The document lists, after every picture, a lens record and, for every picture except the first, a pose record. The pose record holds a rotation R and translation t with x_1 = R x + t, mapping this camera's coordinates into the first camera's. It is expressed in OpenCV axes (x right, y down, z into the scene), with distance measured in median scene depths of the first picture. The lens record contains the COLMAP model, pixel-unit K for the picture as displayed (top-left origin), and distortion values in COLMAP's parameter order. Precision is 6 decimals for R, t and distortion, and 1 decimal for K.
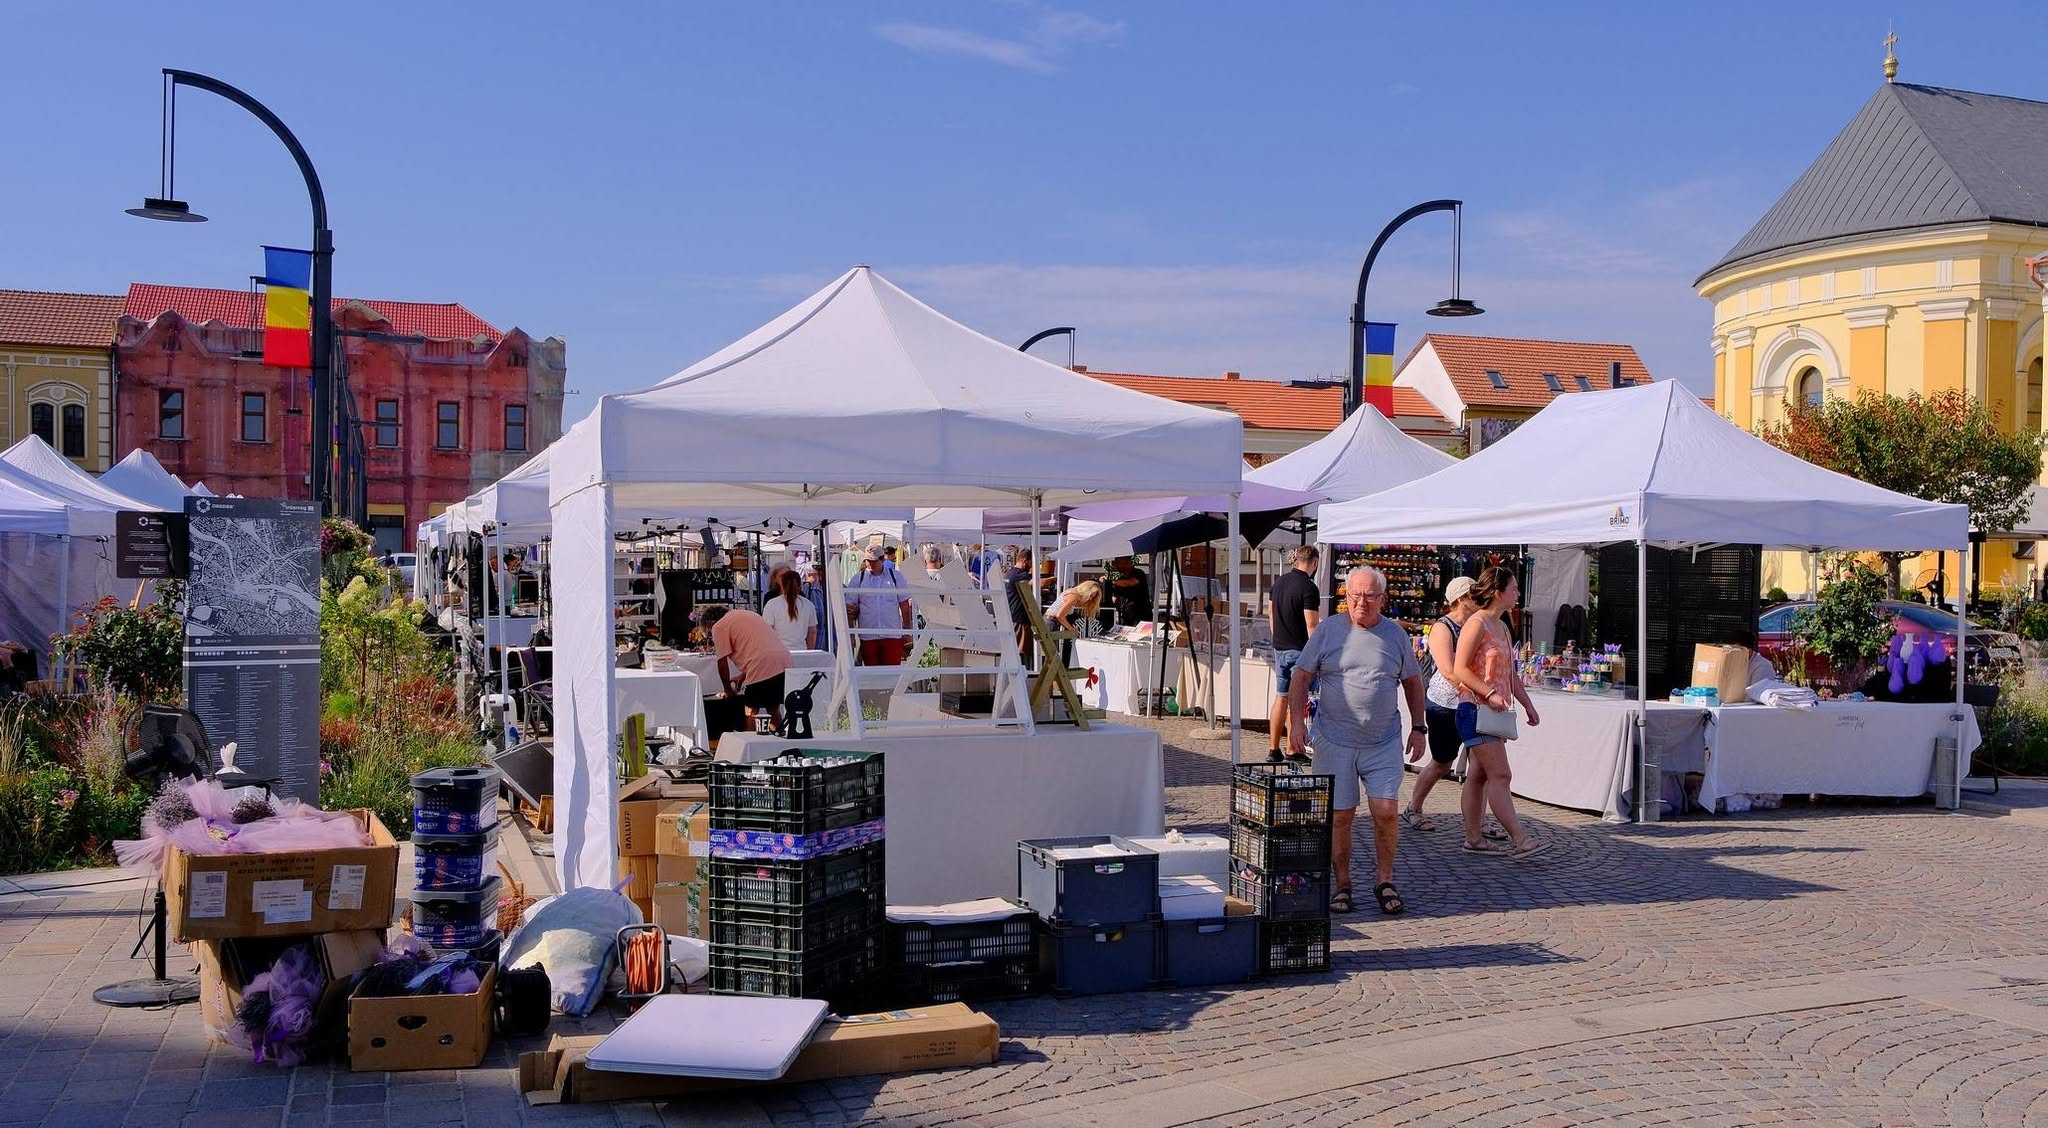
lens RADIAL K [[1816.1, 0, 1024.0], [0, 1816.1, 564.0], [0, 0, 1]] dist [0.011638, 0.000560]
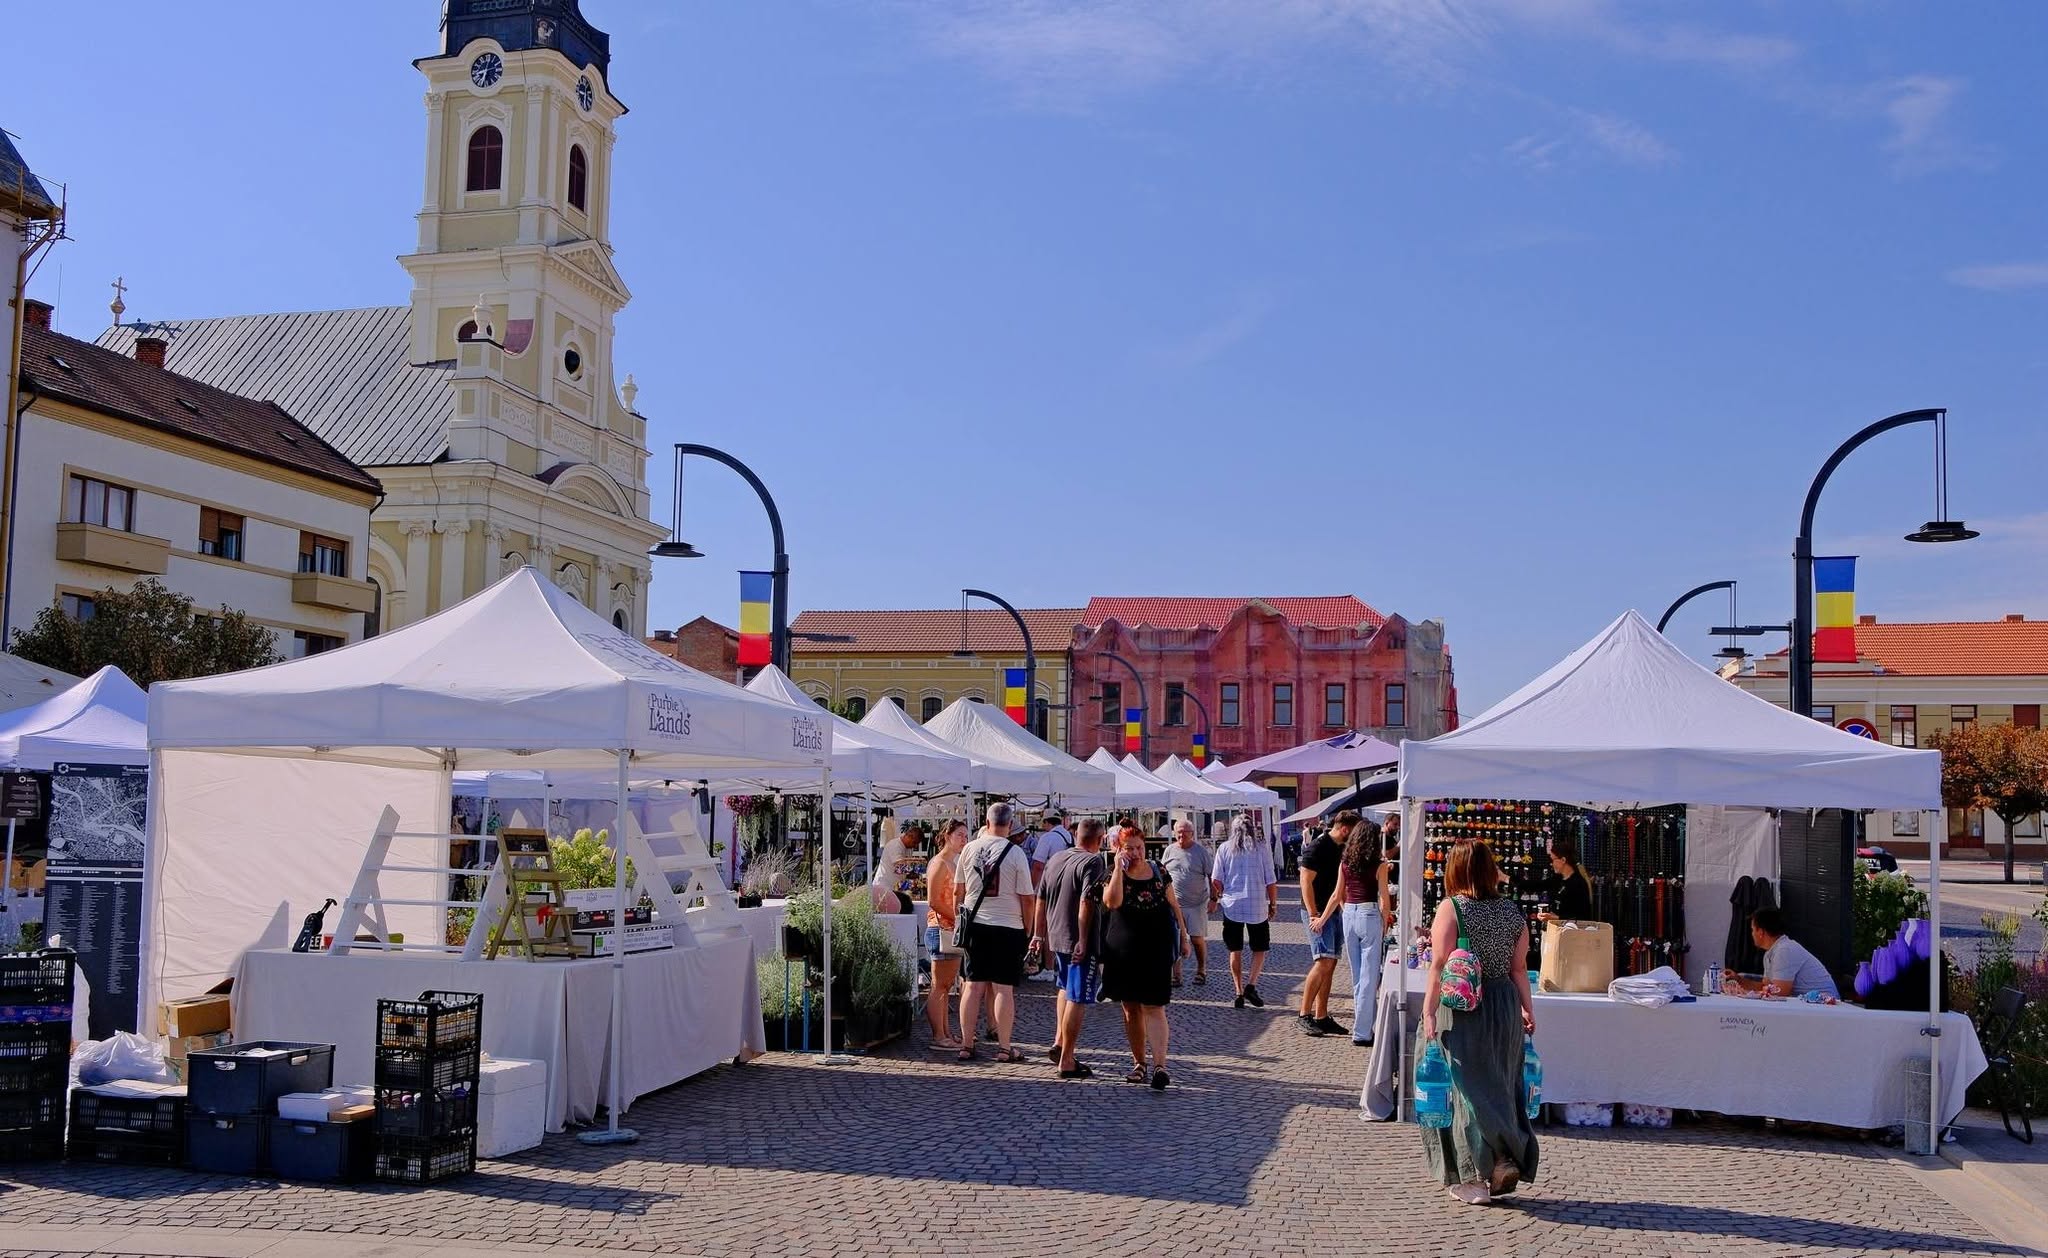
lens RADIAL K [[1714.8, 0, 1024.0], [0, 1714.8, 629.0], [0, 0, 1]] dist [-0.016038, -0.011149]
pose [[0.827576, -0.056953, -0.558457, 0.600474], [-0.010202, 0.993150, -0.116402, 0.004896], [0.561261, 0.102029, 0.821326, 0.188249]]
